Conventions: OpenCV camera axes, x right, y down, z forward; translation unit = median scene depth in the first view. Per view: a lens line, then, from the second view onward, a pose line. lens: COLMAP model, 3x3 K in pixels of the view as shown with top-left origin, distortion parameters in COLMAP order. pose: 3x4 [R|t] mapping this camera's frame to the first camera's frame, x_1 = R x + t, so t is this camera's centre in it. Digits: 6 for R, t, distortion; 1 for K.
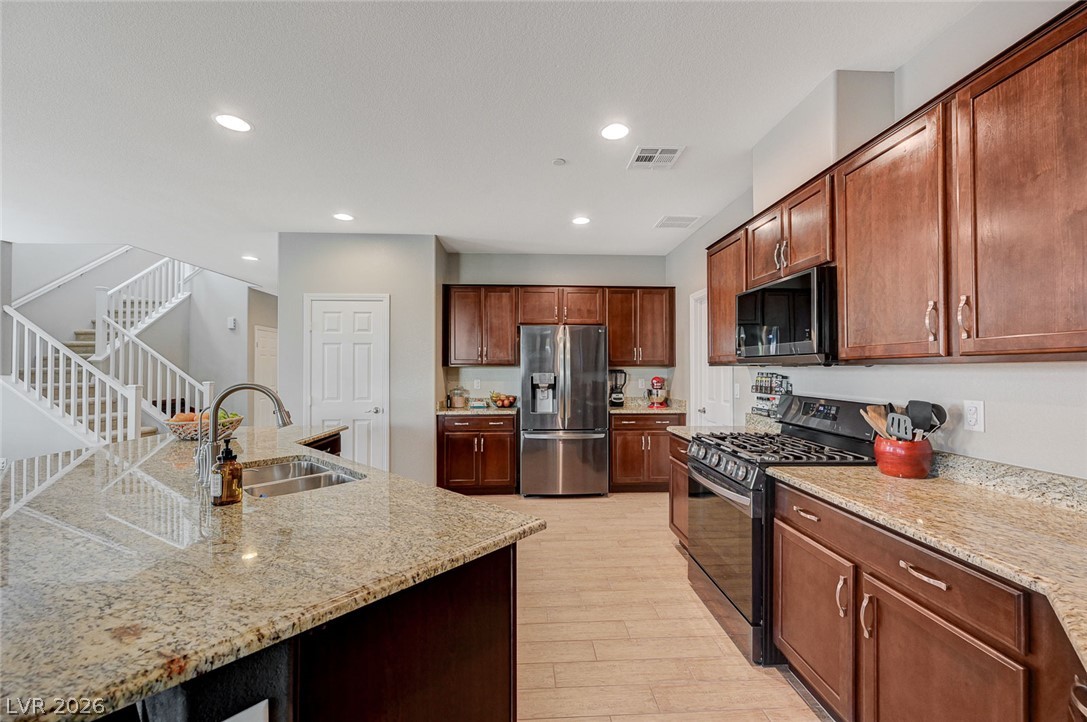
lens RADIAL K [[430.4, 0, 545.3], [0, 430.4, 362.9], [0, 0, 1]] dist [0.009364, -0.000616]
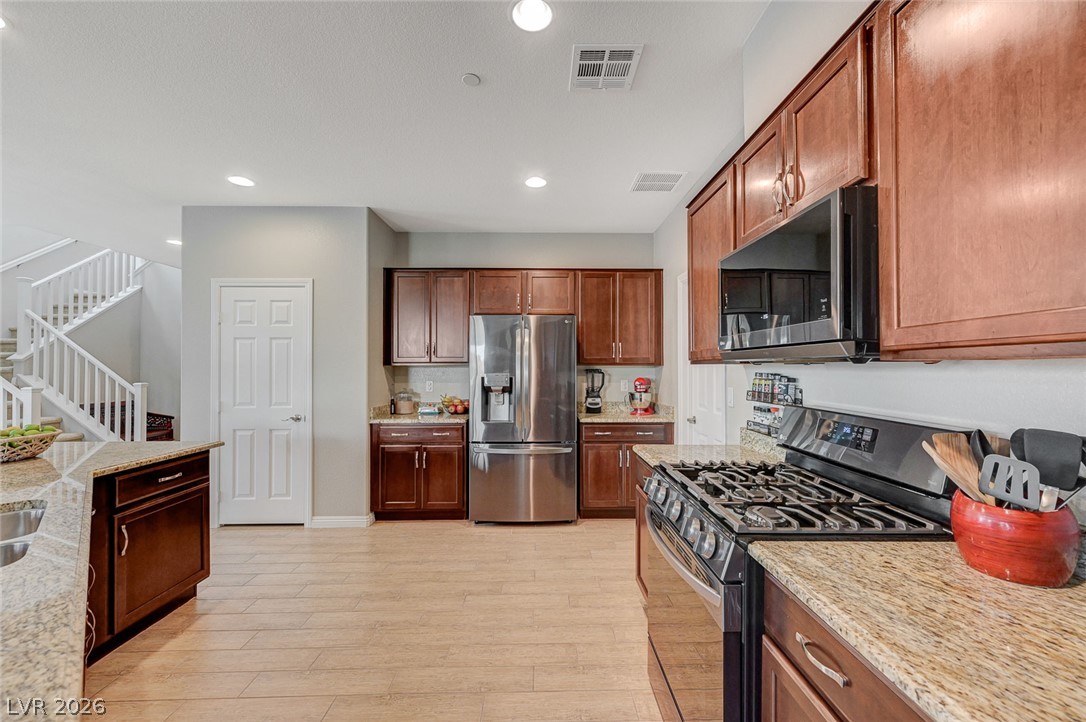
lens RADIAL K [[430.0, 0, 542.2], [0, 430.0, 363.5], [0, 0, 1]] dist [0.009364, -0.000616]
pose [[0.999278, -0.001540, -0.037974, 0.115574], [0.001650, 0.999995, 0.002858, 0.002897], [0.037970, -0.002918, 0.999275, 0.187098]]
